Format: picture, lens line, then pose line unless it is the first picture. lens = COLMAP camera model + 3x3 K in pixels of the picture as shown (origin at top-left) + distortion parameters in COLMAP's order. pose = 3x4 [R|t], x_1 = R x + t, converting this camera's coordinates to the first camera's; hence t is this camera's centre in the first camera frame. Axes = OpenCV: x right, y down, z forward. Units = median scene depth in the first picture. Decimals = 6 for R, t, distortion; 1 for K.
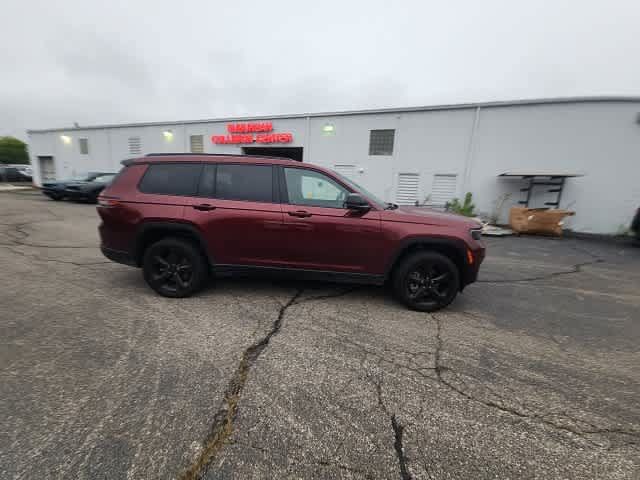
lens RADIAL K [[259.0, 0, 321.1], [0, 259.0, 240.3], [0, 0, 1]] dist [0.014497, -0.009357]
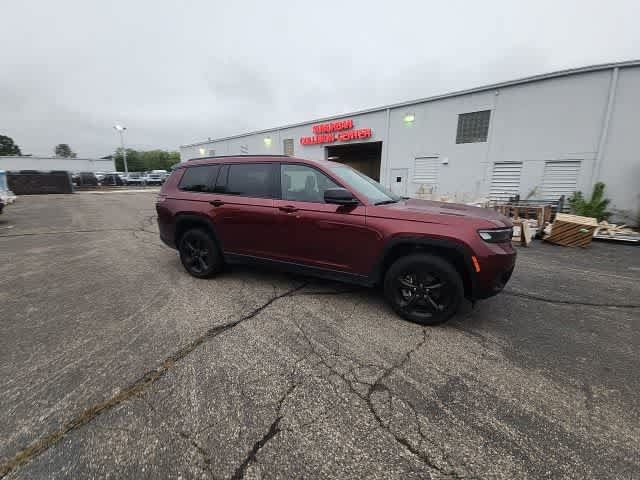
lens RADIAL K [[259.0, 0, 322.1], [0, 259.0, 239.9], [0, 0, 1]] dist [0.014497, -0.009357]
pose [[0.932015, 0.048451, -0.359166, 0.396583], [-0.044739, 0.998825, 0.018645, -0.003628], [0.359647, -0.001308, 0.933087, 0.084222]]
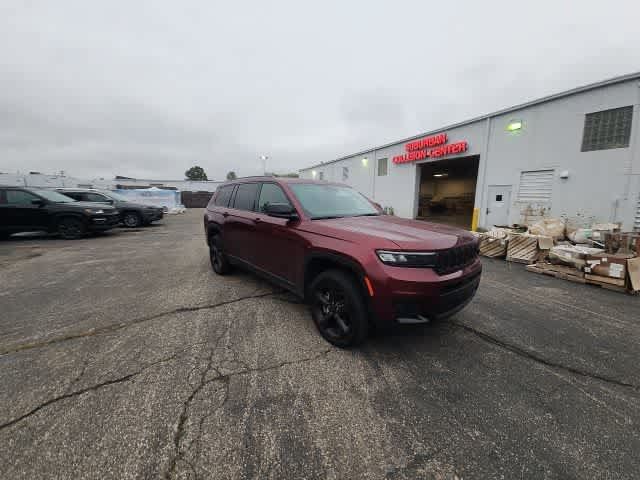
lens RADIAL K [[259.0, 0, 323.5], [0, 259.0, 240.9], [0, 0, 1]] dist [0.014497, -0.009357]
pose [[0.692727, 0.086163, -0.716035, 0.947030], [-0.132034, 0.991209, -0.008461, -0.038418], [0.709011, 0.100403, 0.698013, 0.370500]]
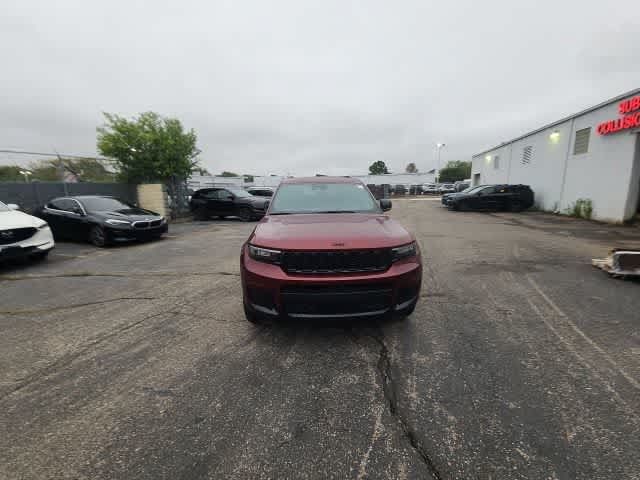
lens RADIAL K [[259.0, 0, 323.6], [0, 259.0, 246.5], [0, 0, 1]] dist [0.014497, -0.009357]
pose [[0.103821, 0.172918, -0.979449, 1.374971], [-0.189325, 0.970201, 0.151217, -0.198048], [0.976410, 0.169735, 0.133465, 1.091252]]
